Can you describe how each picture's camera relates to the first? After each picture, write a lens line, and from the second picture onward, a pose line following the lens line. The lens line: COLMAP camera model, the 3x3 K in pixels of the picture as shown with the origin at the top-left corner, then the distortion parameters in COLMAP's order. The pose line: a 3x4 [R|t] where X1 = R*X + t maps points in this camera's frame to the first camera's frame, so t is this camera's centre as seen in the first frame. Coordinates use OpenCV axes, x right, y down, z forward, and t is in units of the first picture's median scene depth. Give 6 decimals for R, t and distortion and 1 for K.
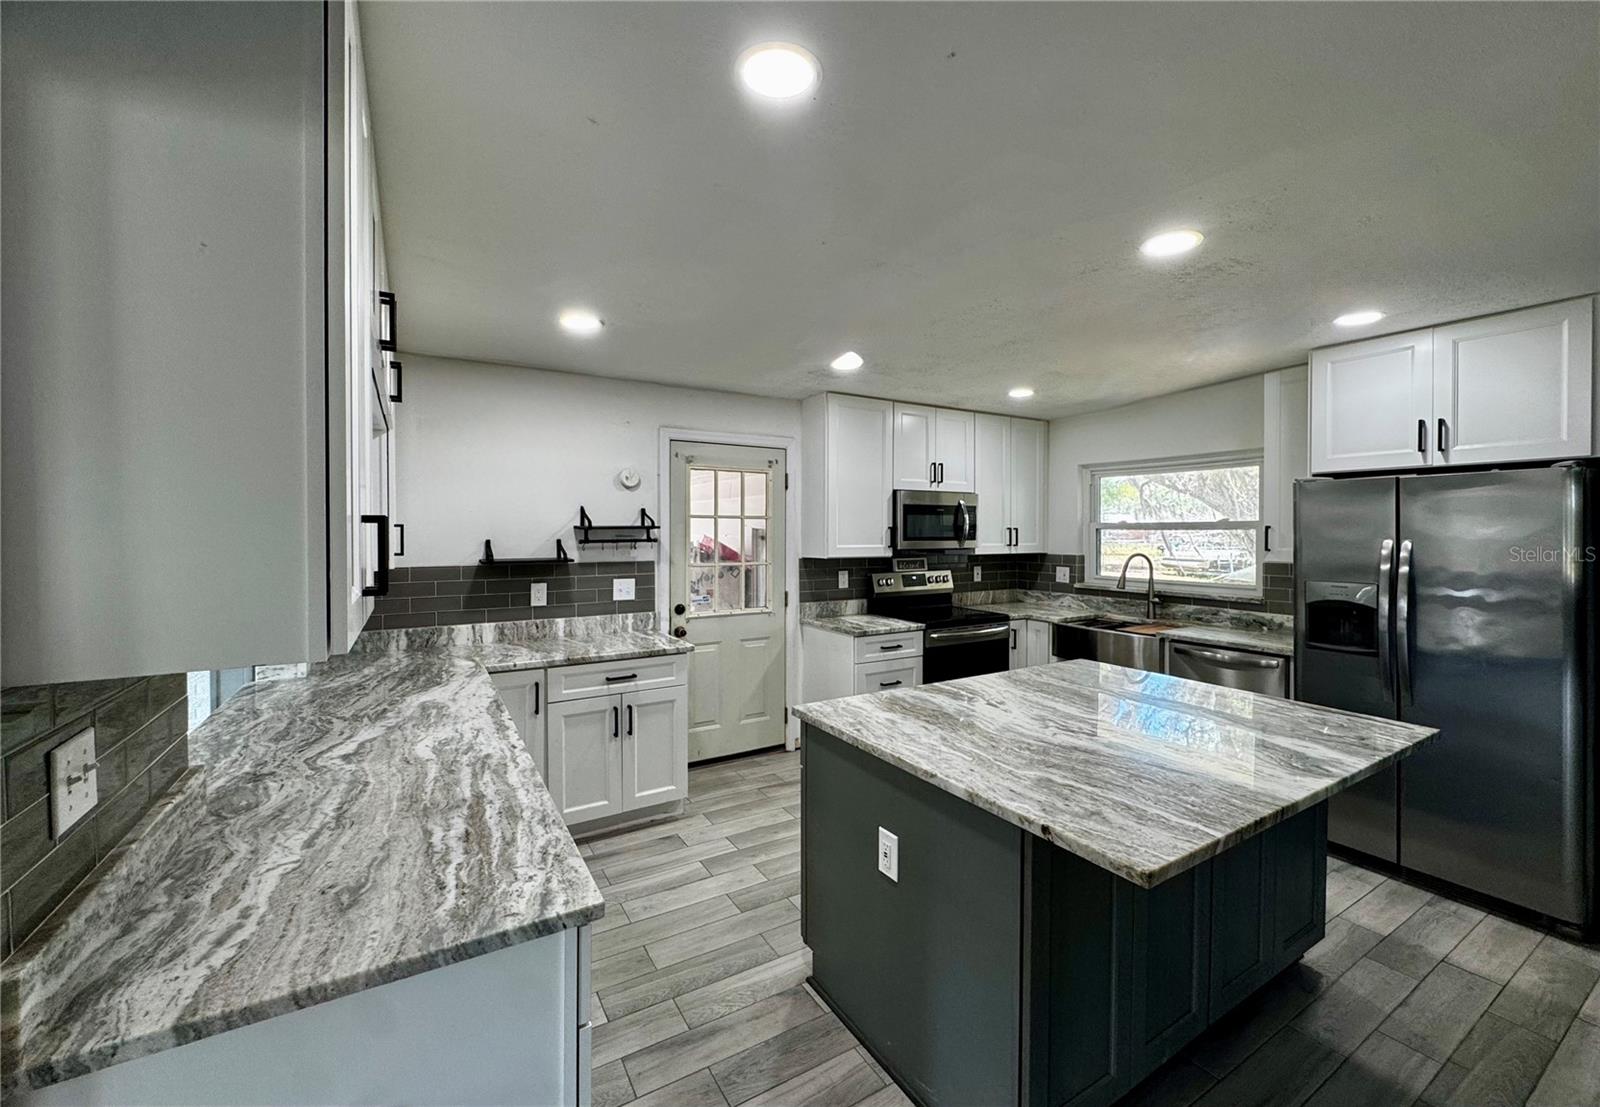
lens RADIAL K [[650.4, 0, 797.8], [0, 650.4, 533.4], [0, 0, 1]] dist [0.000925, -0.000022]
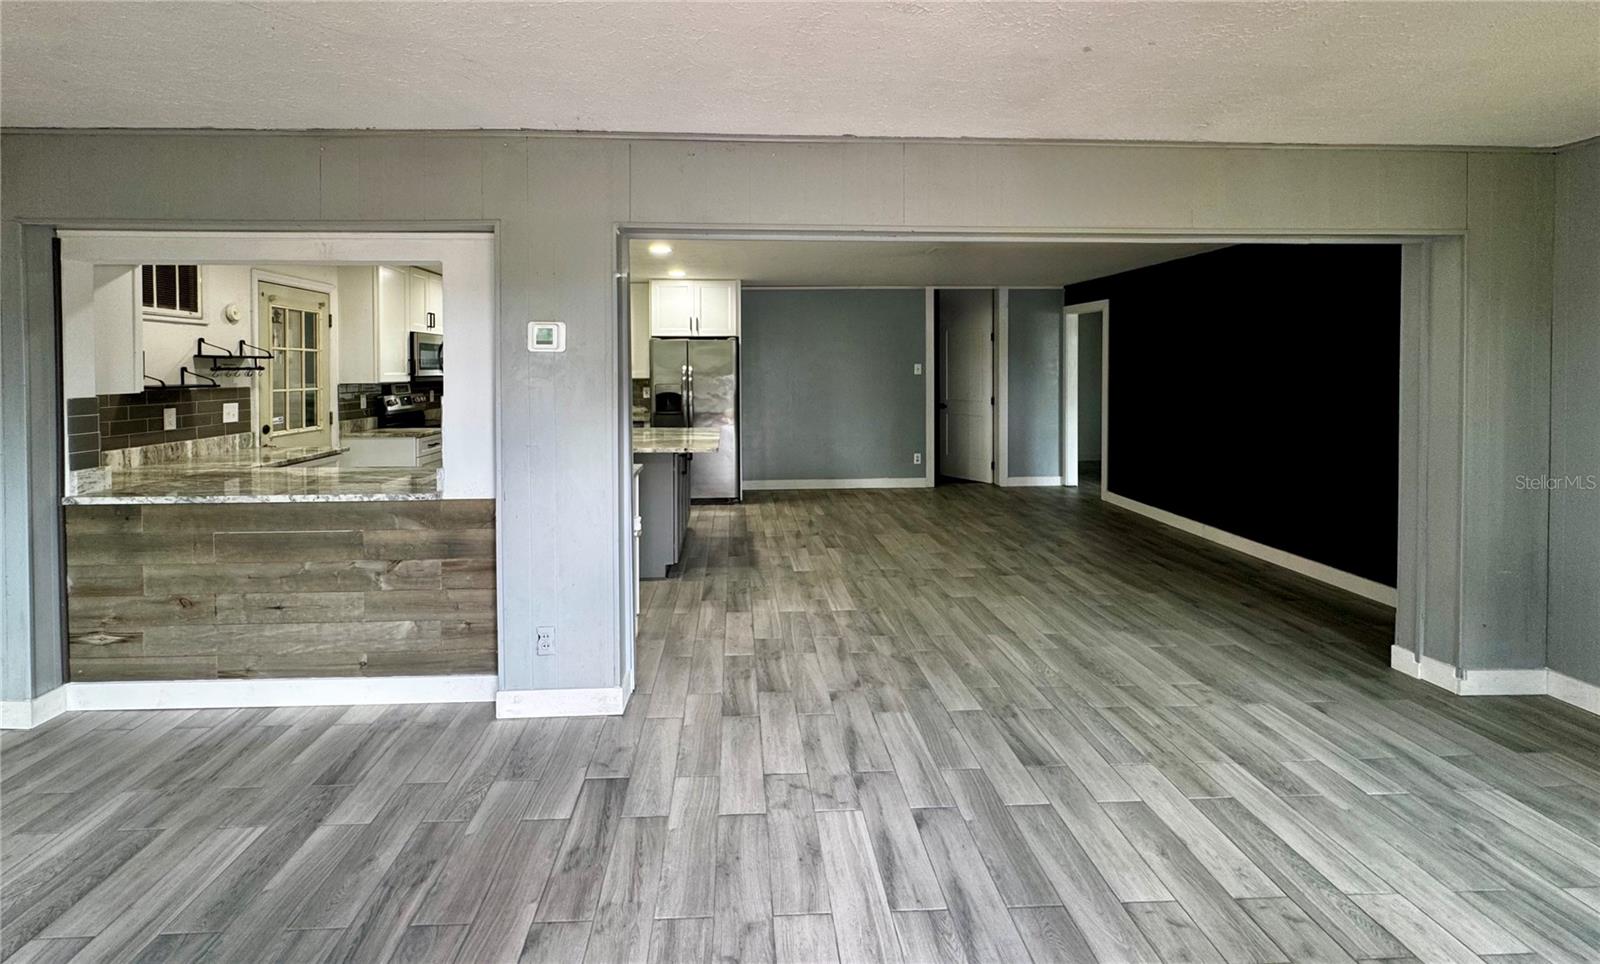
lens RADIAL K [[682.1, 0, 742.5], [0, 682.1, 378.2], [0, 0, 1]] dist [0.001081, 0.000210]
pose [[0.507456, -0.012832, 0.861582, -0.829886], [0.004325, 0.999914, 0.012346, 0.016308], [-0.861667, -0.002539, 0.507468, -0.349896]]
